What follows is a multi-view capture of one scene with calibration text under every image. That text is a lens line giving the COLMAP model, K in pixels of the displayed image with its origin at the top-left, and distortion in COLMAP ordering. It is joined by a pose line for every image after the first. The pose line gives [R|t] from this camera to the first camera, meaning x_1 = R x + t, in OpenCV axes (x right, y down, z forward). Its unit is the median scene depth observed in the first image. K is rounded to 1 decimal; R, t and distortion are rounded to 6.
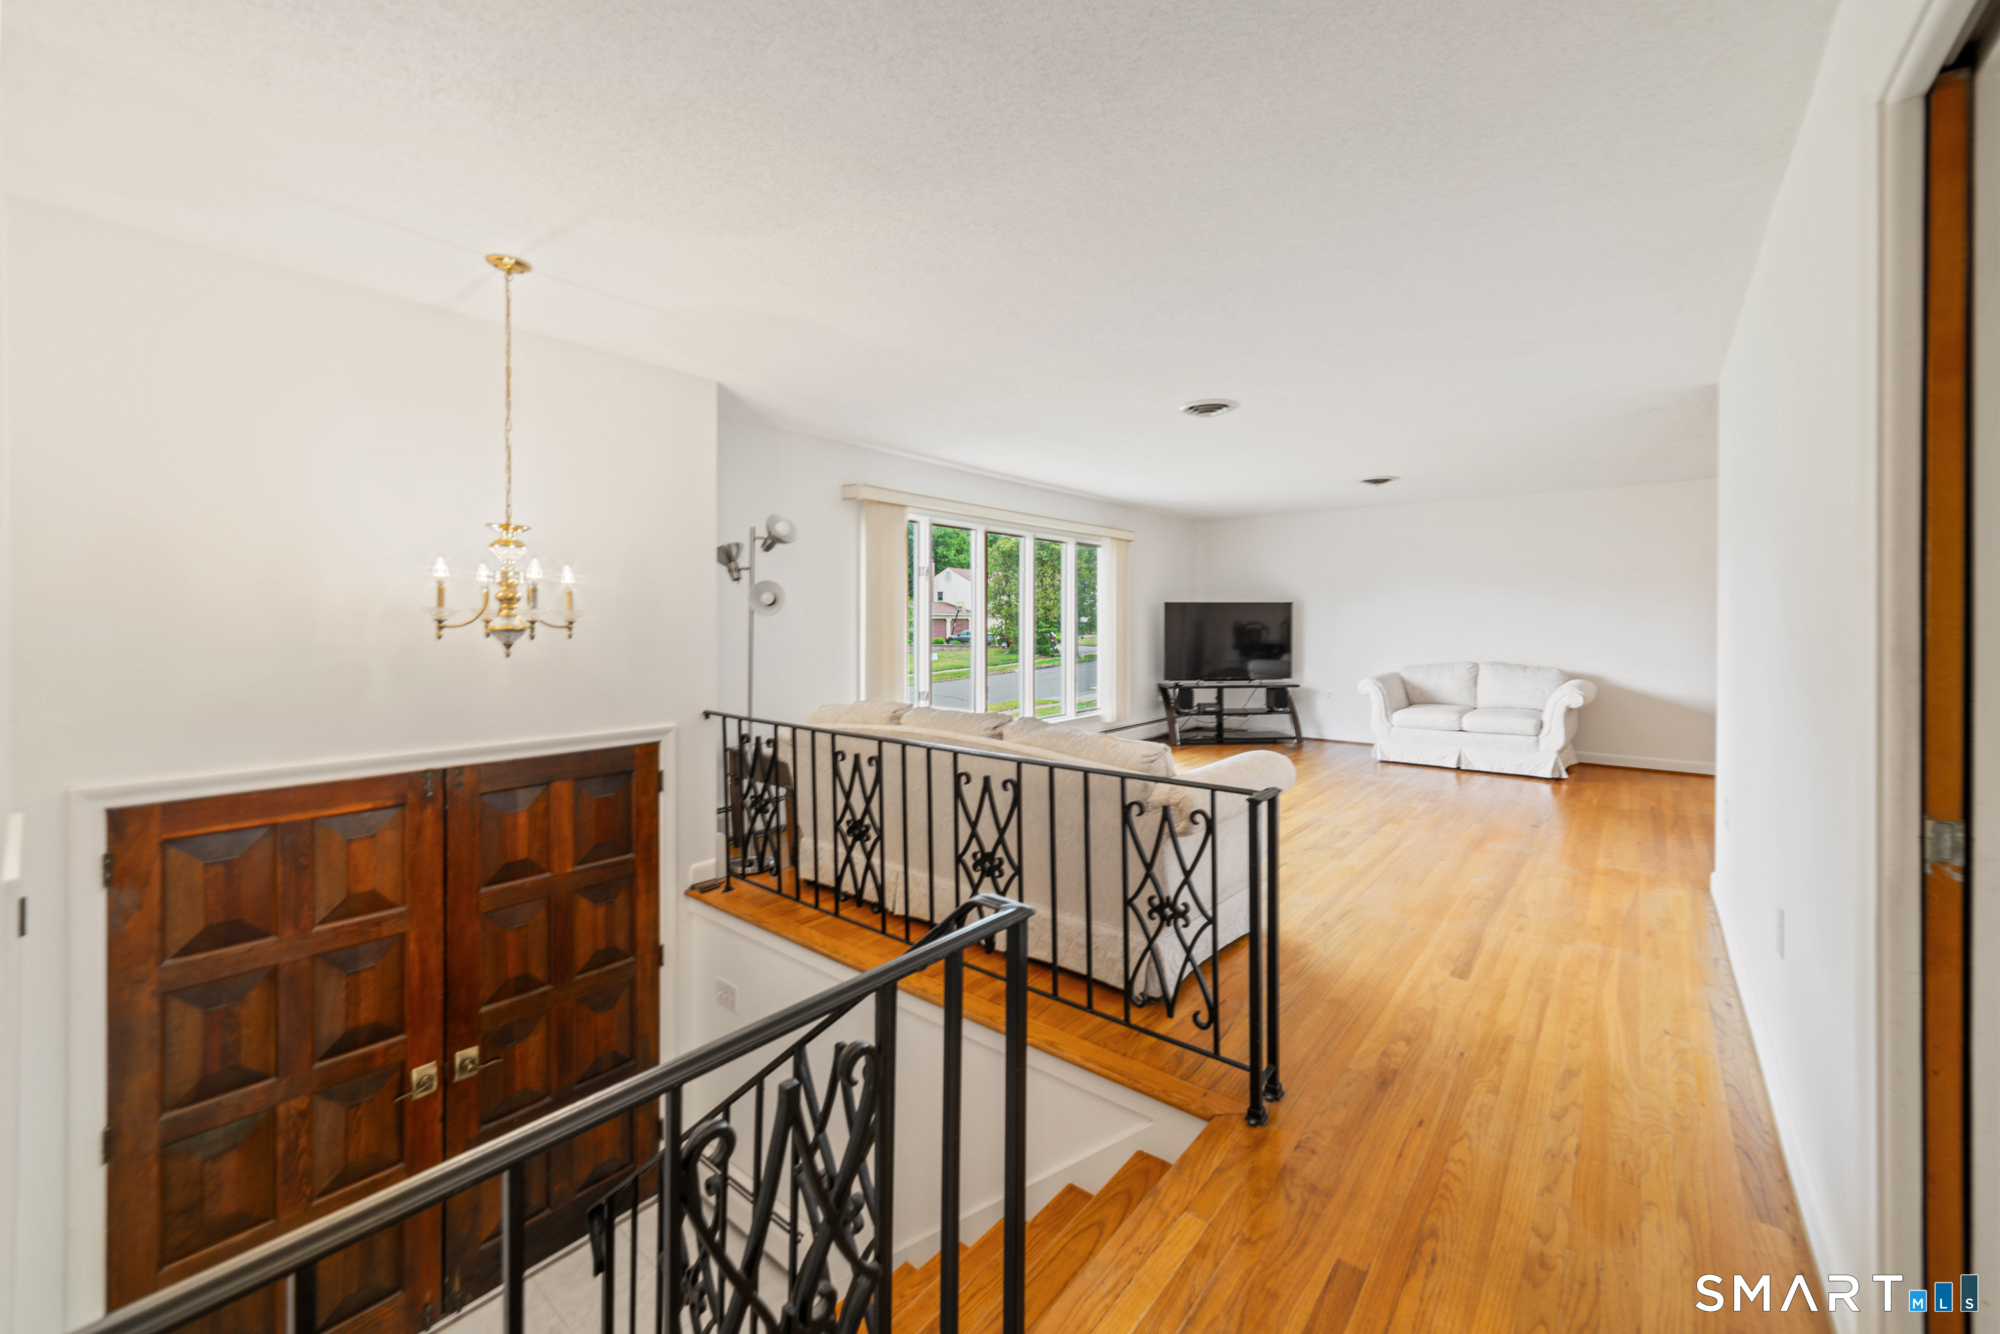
lens RADIAL K [[780.3, 0, 997.0], [0, 780.3, 628.6], [0, 0, 1]] dist [-0.001330, -0.000047]
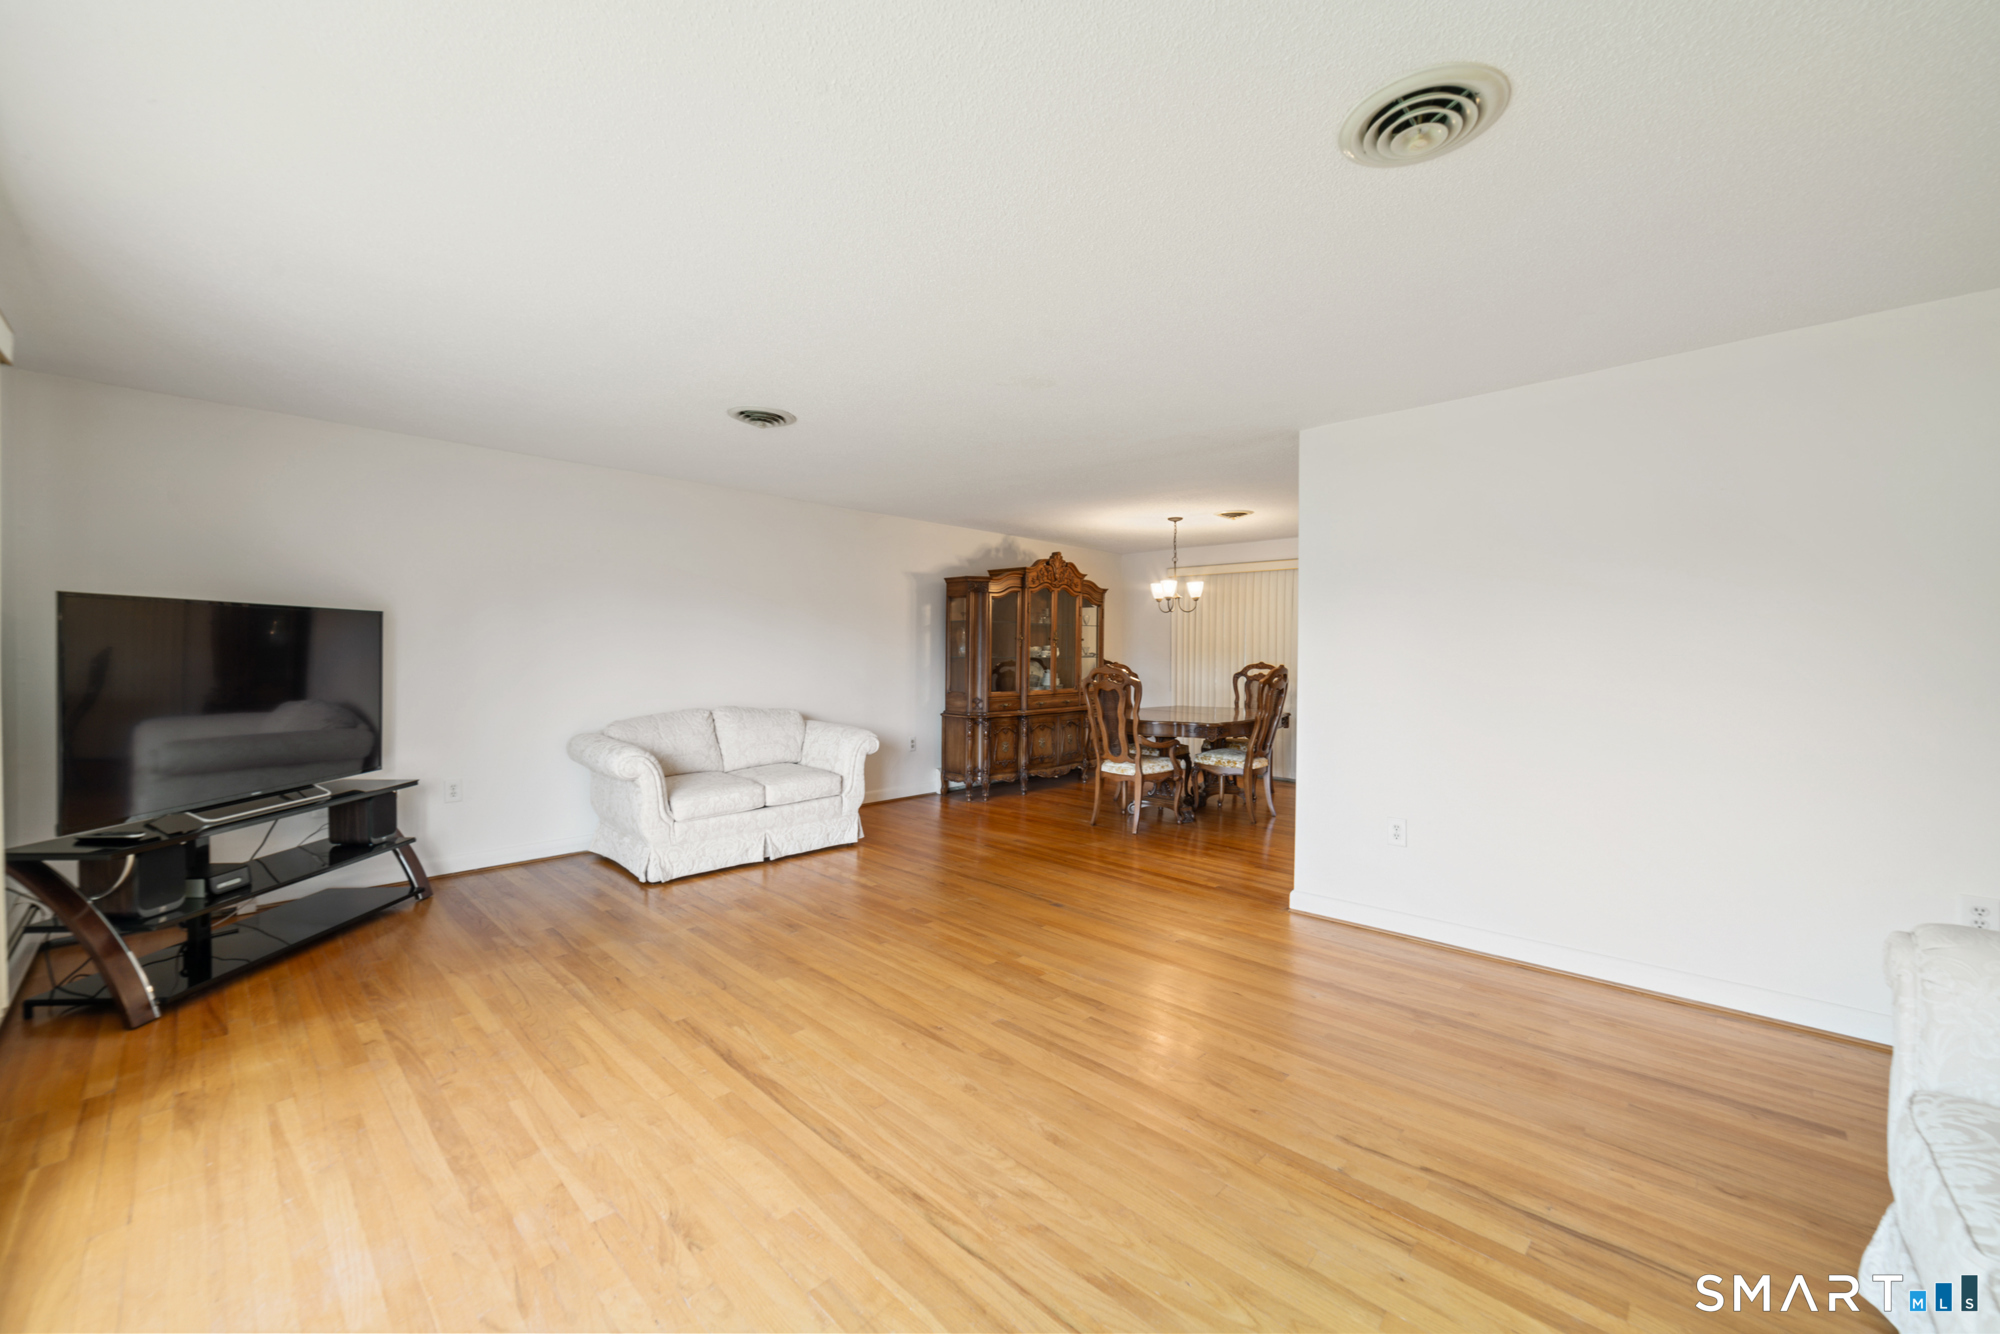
lens RADIAL K [[761.1, 0, 1003.9], [0, 761.1, 665.6], [0, 0, 1]] dist [0.009973, 0.000240]
pose [[0.061858, -0.013098, 0.997999, -0.158296], [0.001815, 0.999914, 0.013011, -0.009161], [-0.998083, 0.001006, 0.061876, 1.476045]]
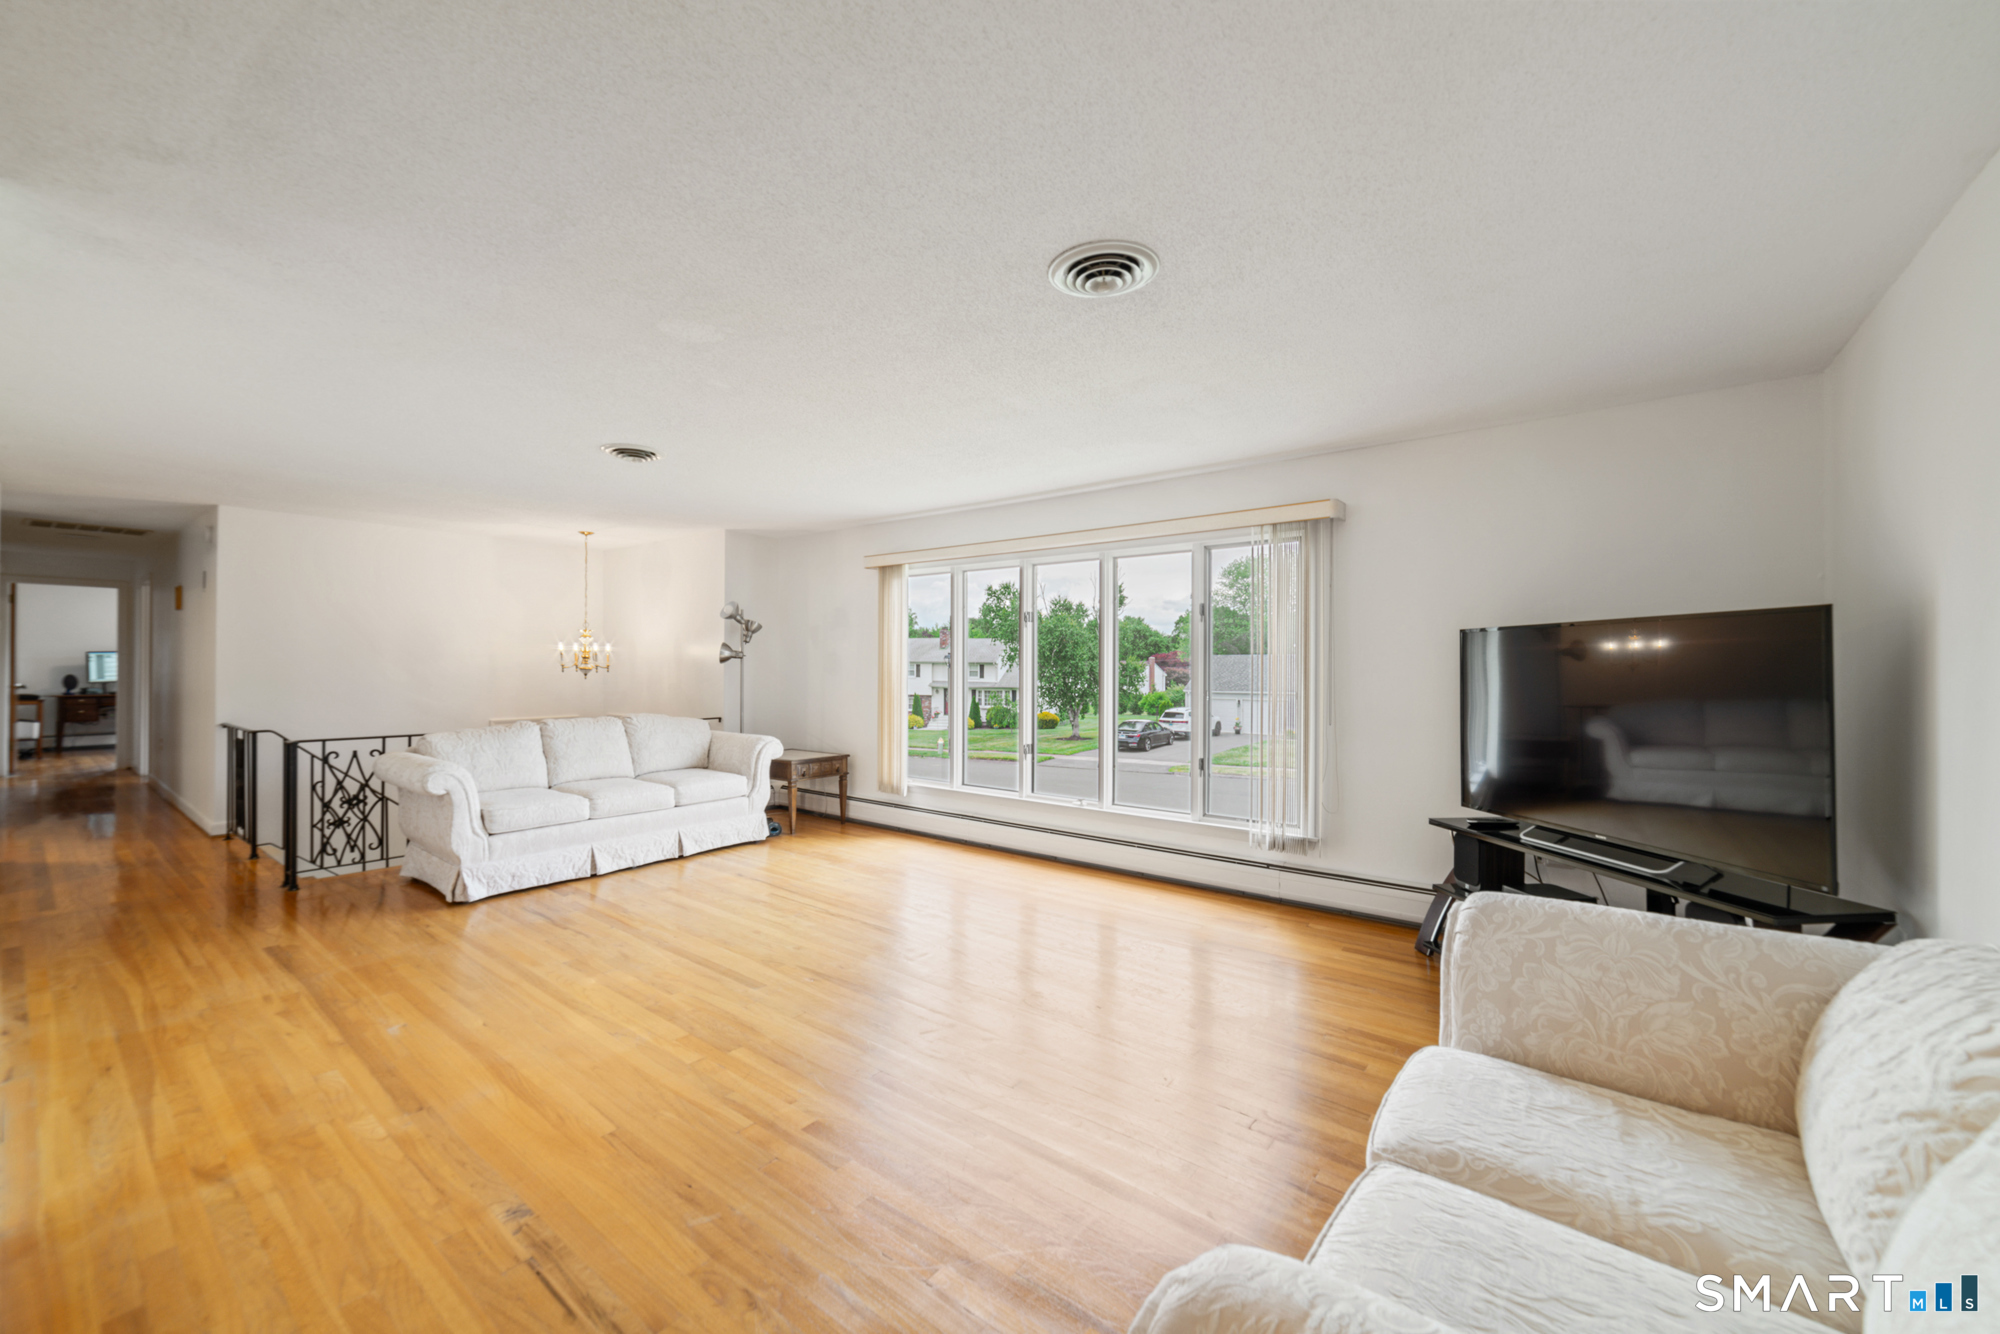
lens RADIAL K [[767.2, 0, 991.0], [0, 767.2, 666.6], [0, 0, 1]] dist [-0.000992, -0.000234]
pose [[0.027147, -0.001631, -0.999630, 1.557849], [-0.010571, 0.999942, -0.001918, -0.010242], [0.999576, 0.010620, 0.027129, 1.780124]]
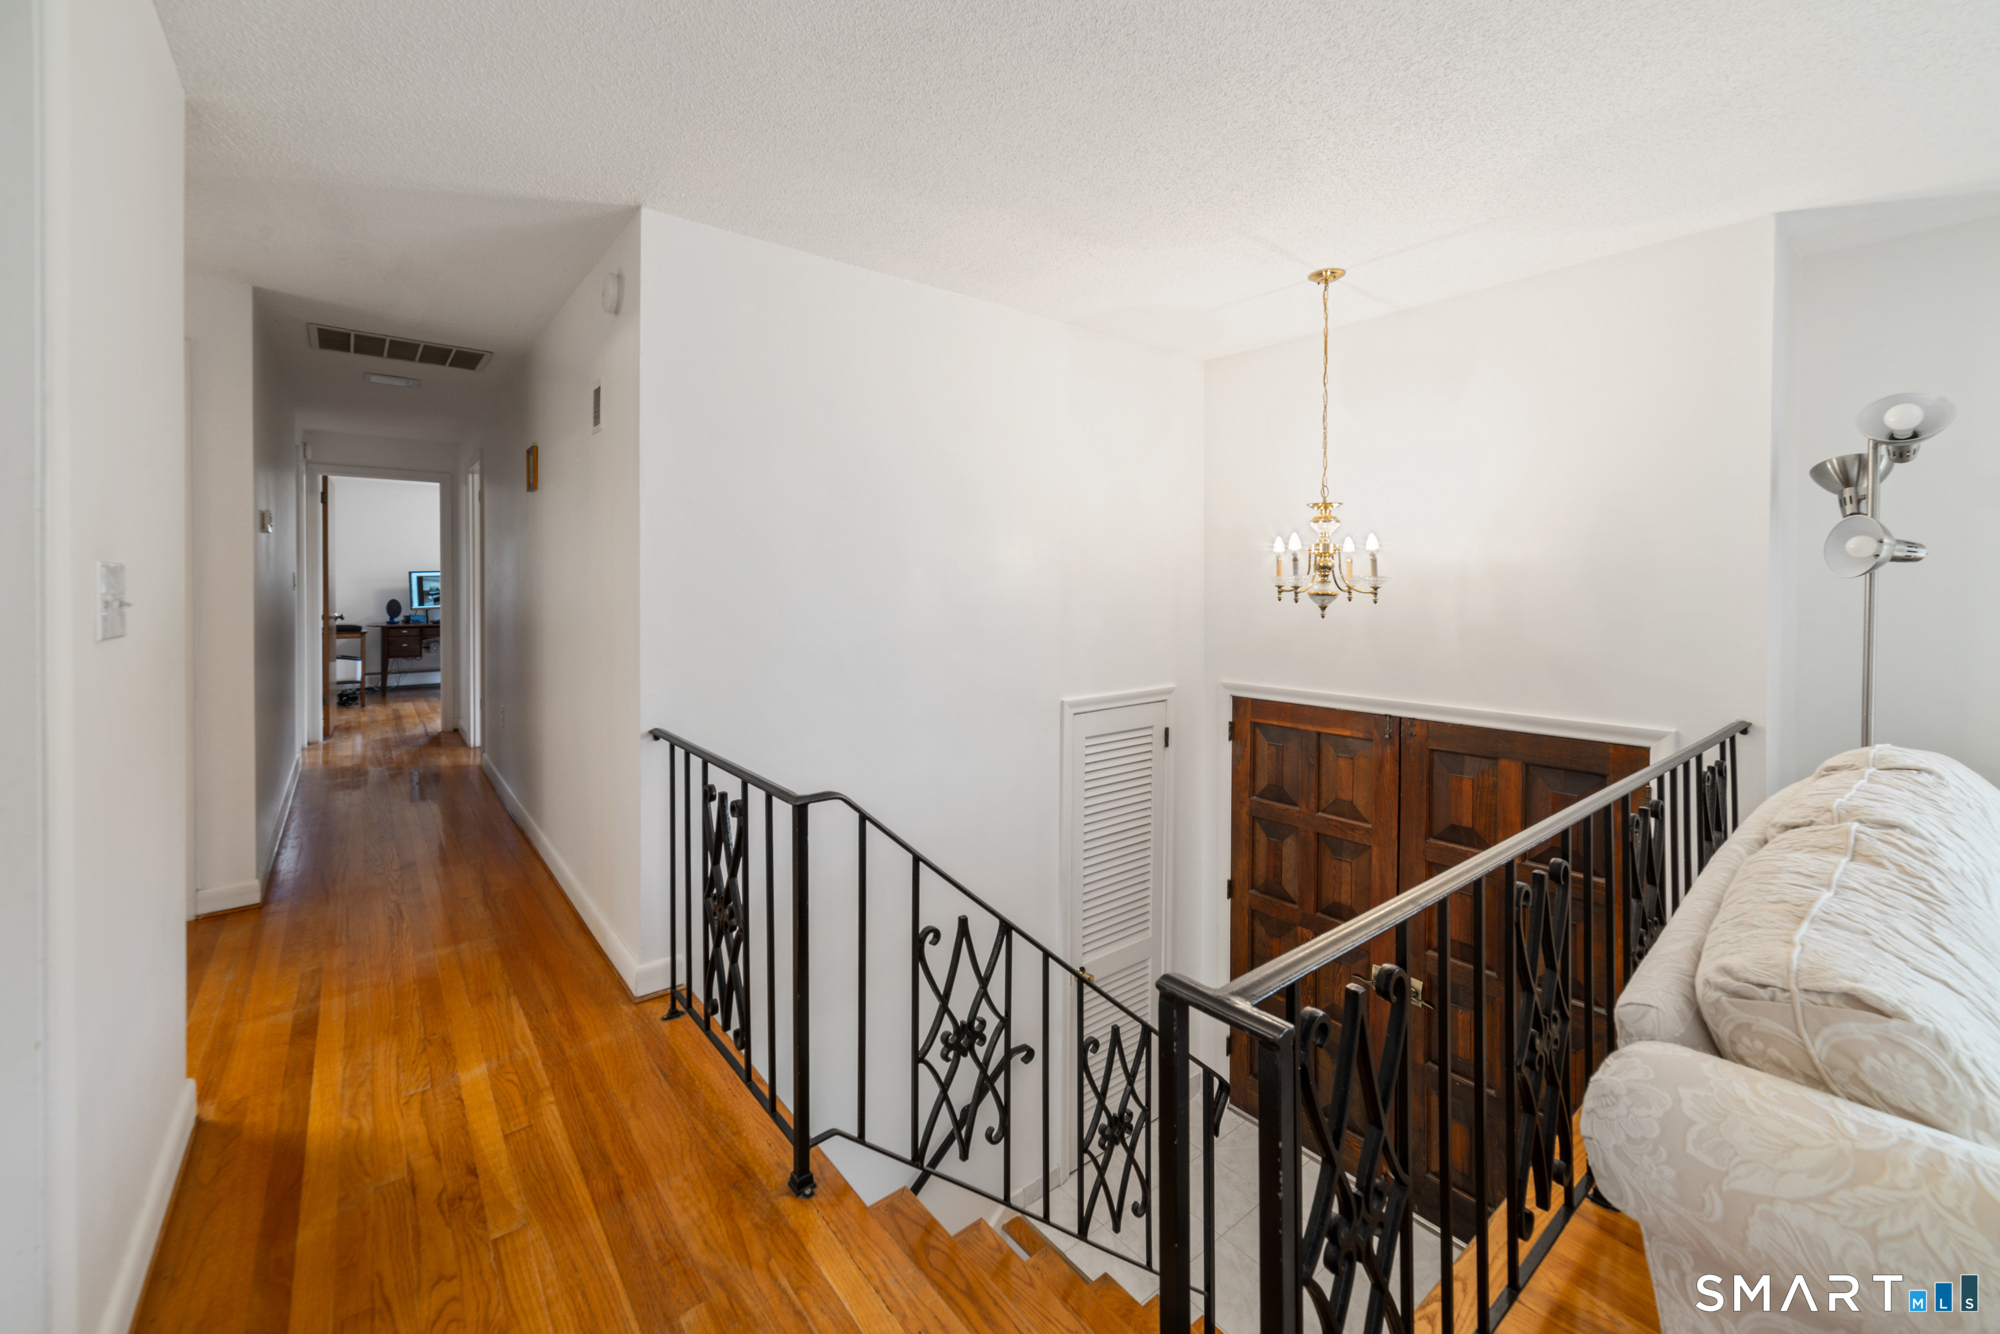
lens RADIAL K [[803.7, 0, 1006.3], [0, 803.7, 598.4], [0, 0, 1]] dist [-0.001313, 0.000008]
pose [[-0.206066, 0.013806, -0.978441, 0.499298], [-0.007972, 0.999844, 0.015787, -0.005747], [0.978506, 0.011053, -0.205924, 0.625820]]
